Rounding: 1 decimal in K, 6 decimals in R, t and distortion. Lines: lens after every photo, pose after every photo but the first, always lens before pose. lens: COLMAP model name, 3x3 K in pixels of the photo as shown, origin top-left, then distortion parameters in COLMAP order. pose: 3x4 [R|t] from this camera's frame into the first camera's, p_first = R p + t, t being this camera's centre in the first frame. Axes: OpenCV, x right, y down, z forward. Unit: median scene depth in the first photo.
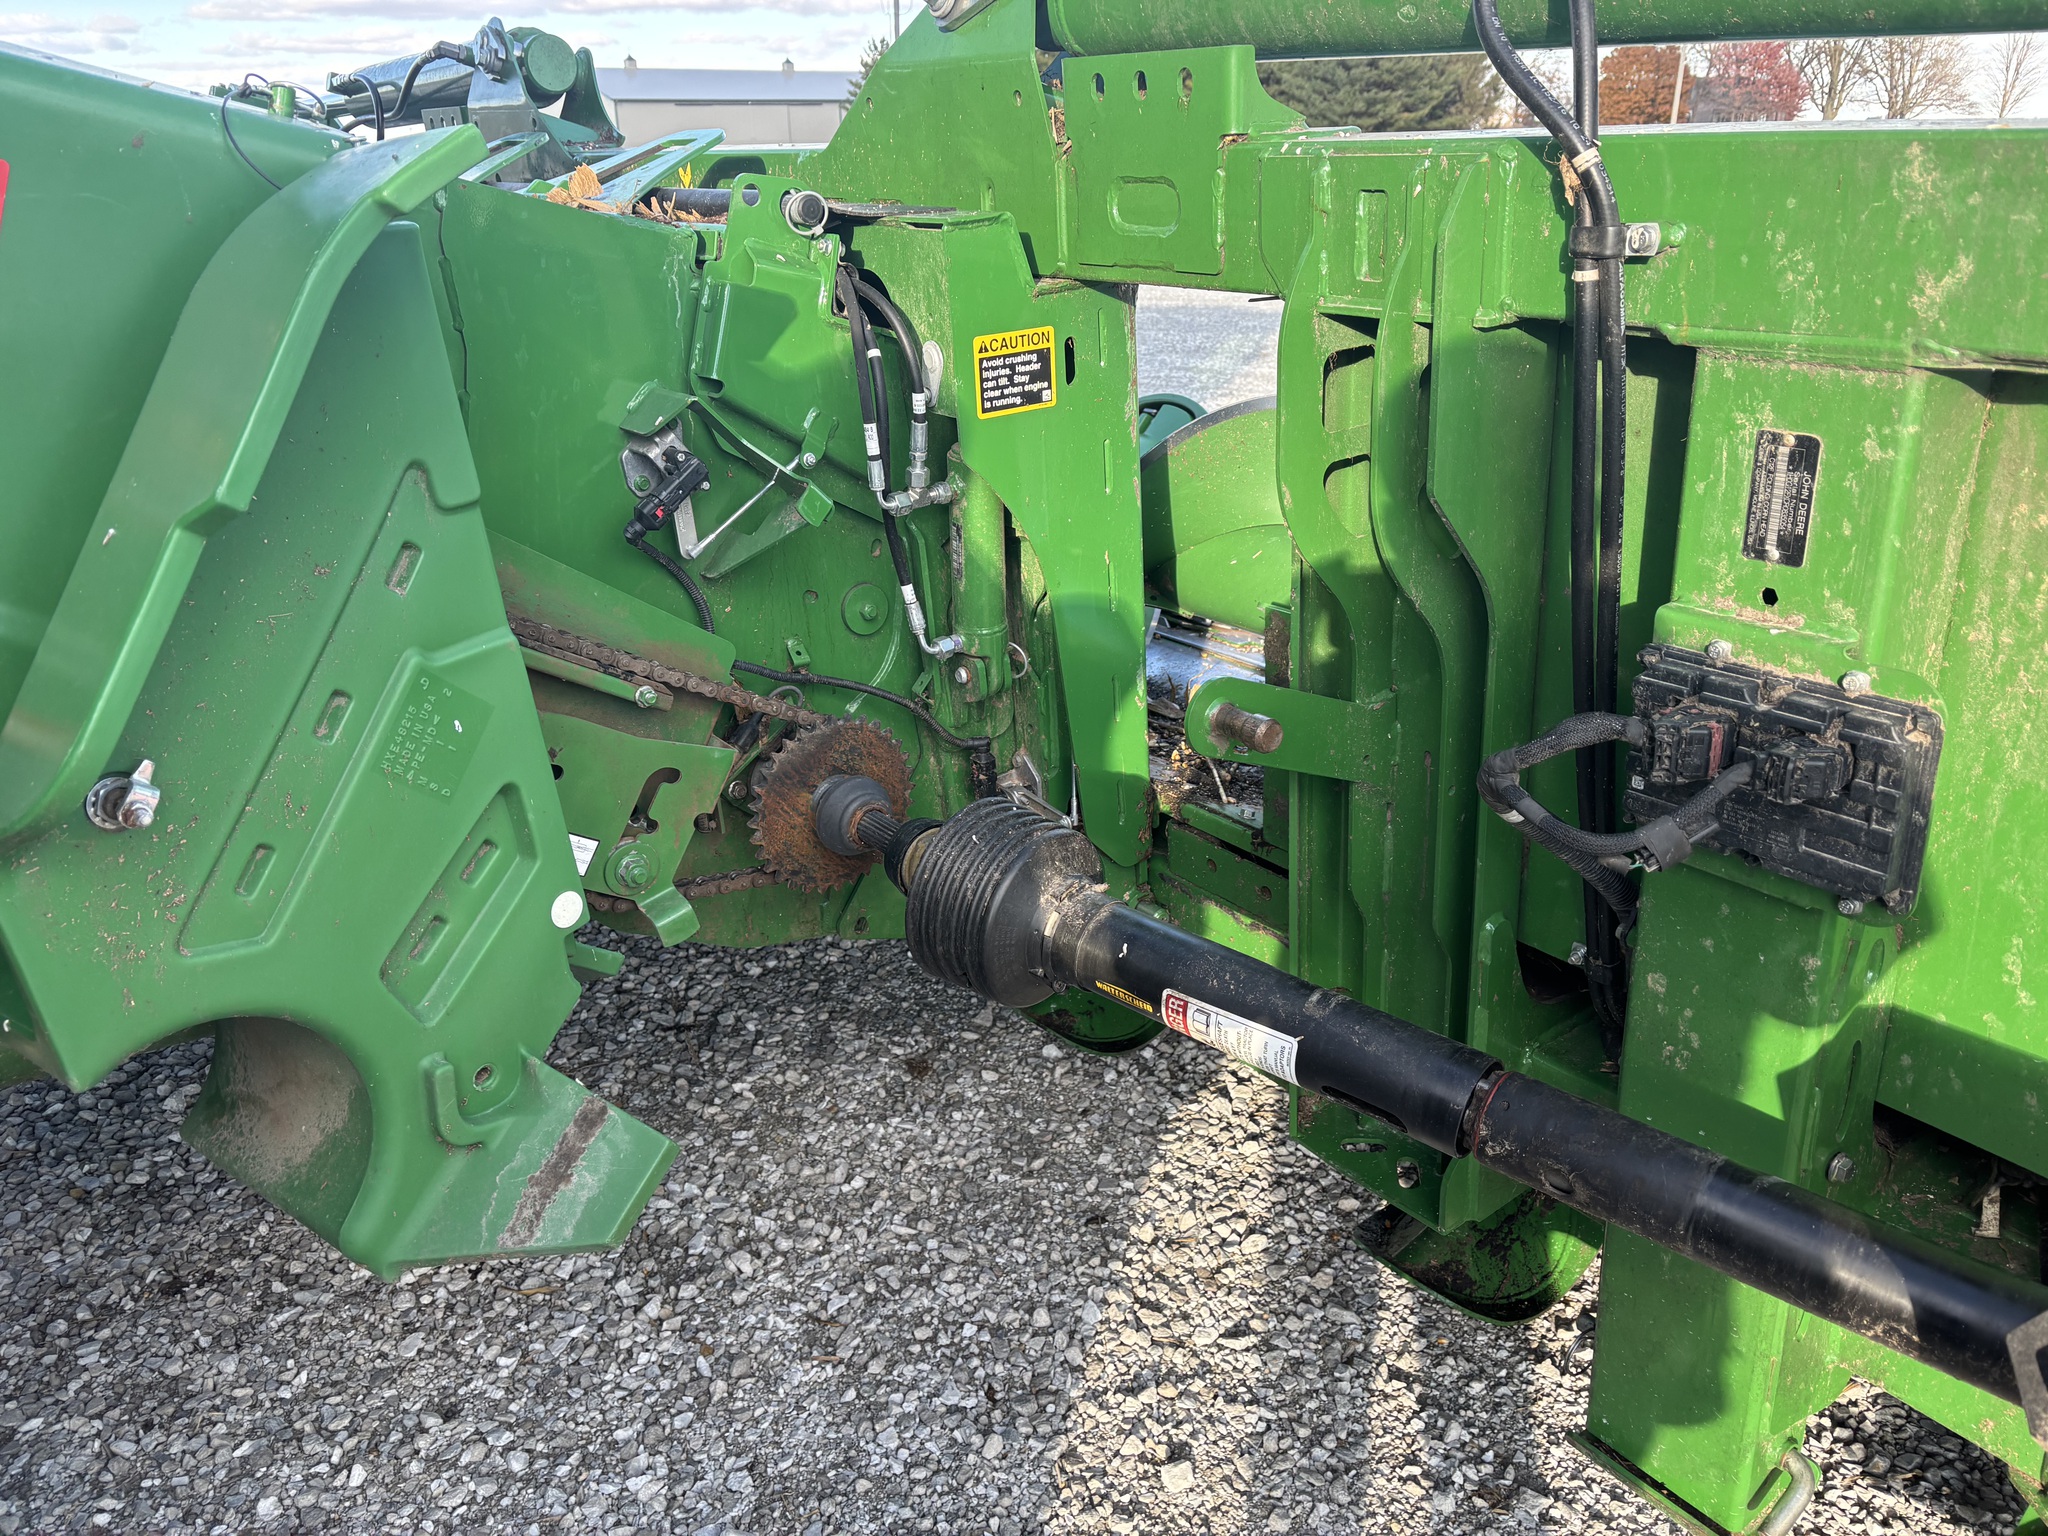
lens RADIAL K [[1571.5, 0, 1038.2], [0, 1571.5, 753.3], [0, 0, 1]] dist [0.040821, -0.036007]
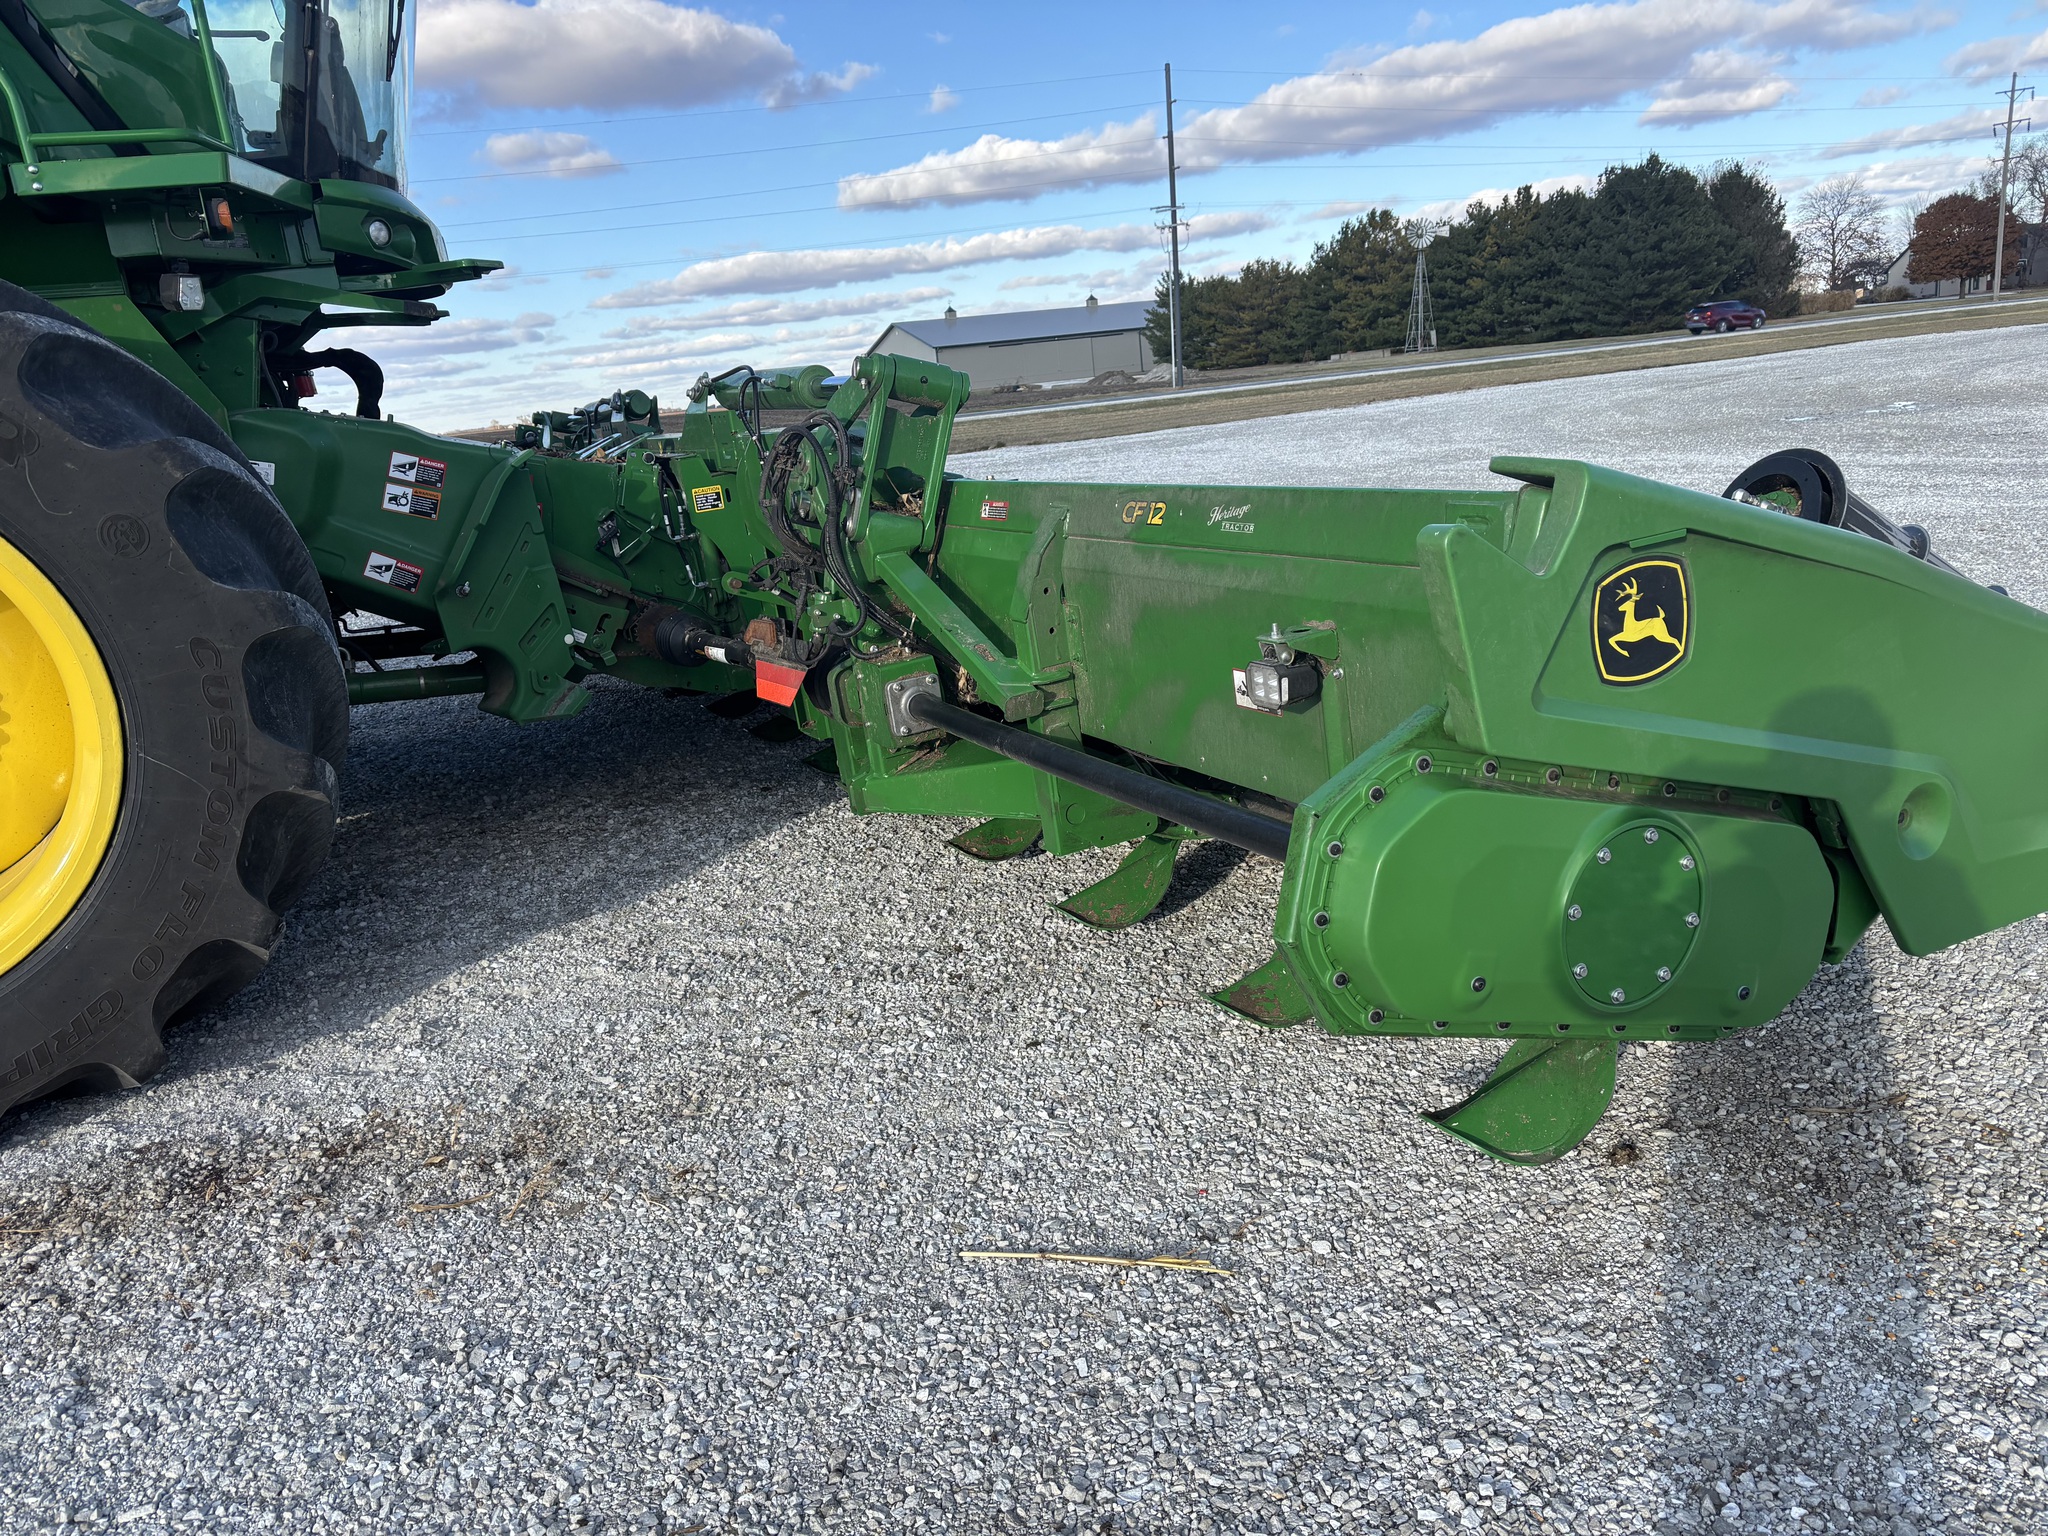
lens RADIAL K [[1571.5, 0, 1011.5], [0, 1571.5, 771.6], [0, 0, 1]] dist [0.040821, -0.036007]
pose [[0.975205, -0.026812, -0.219672, 1.351822], [0.001698, 0.993511, -0.113726, 0.730443], [0.221296, 0.110533, 0.968922, -2.083884]]
